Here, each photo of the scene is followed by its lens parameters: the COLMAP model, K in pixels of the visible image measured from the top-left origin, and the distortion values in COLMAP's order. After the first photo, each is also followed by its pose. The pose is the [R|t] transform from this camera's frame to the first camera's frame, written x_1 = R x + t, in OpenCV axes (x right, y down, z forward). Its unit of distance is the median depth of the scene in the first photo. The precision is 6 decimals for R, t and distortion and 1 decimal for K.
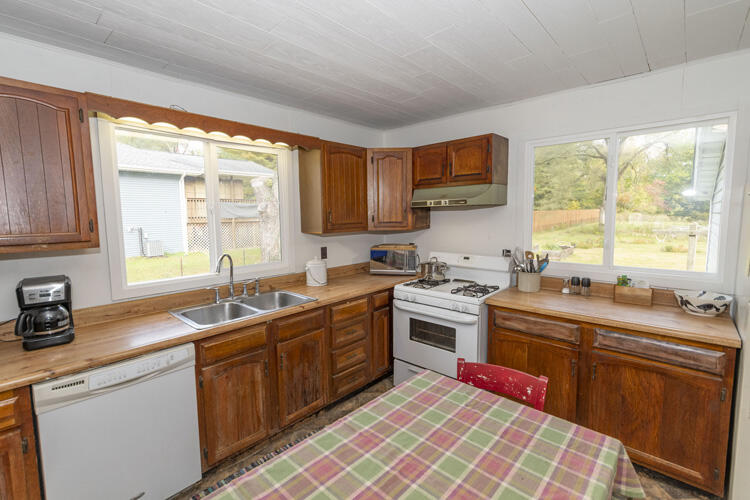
lens RADIAL K [[340.9, 0, 377.6], [0, 340.9, 247.7], [0, 0, 1]] dist [-0.001105, -0.000419]
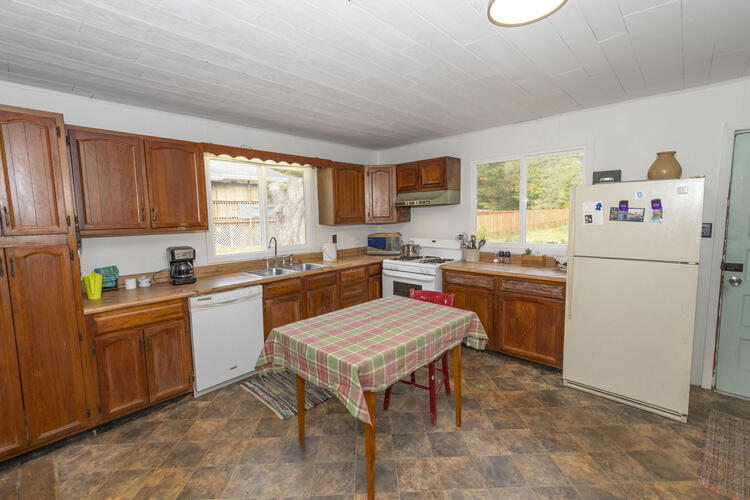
lens RADIAL K [[330.6, 0, 375.5], [0, 330.6, 247.4], [0, 0, 1]] dist [-0.000156, -0.000145]
pose [[0.999701, -0.005868, -0.023752, 0.053171], [0.005872, 0.999983, 0.000110, 0.059831], [0.023751, -0.000249, 0.999718, -0.435429]]
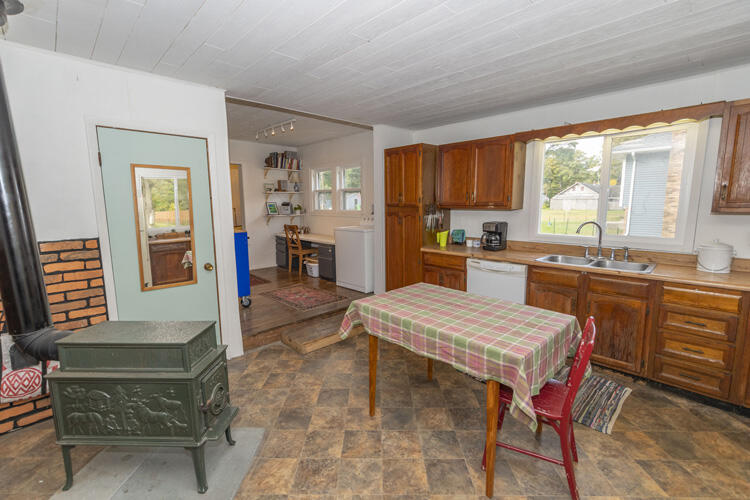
lens RADIAL K [[327.6, 0, 363.5], [0, 327.6, 247.2], [0, 0, 1]] dist [0.001185, -0.000265]
pose [[-0.079361, 0.150111, -0.985479, 0.772643], [-0.091446, 0.983332, 0.157148, -0.003497], [0.992643, 0.102590, -0.064311, 0.166771]]
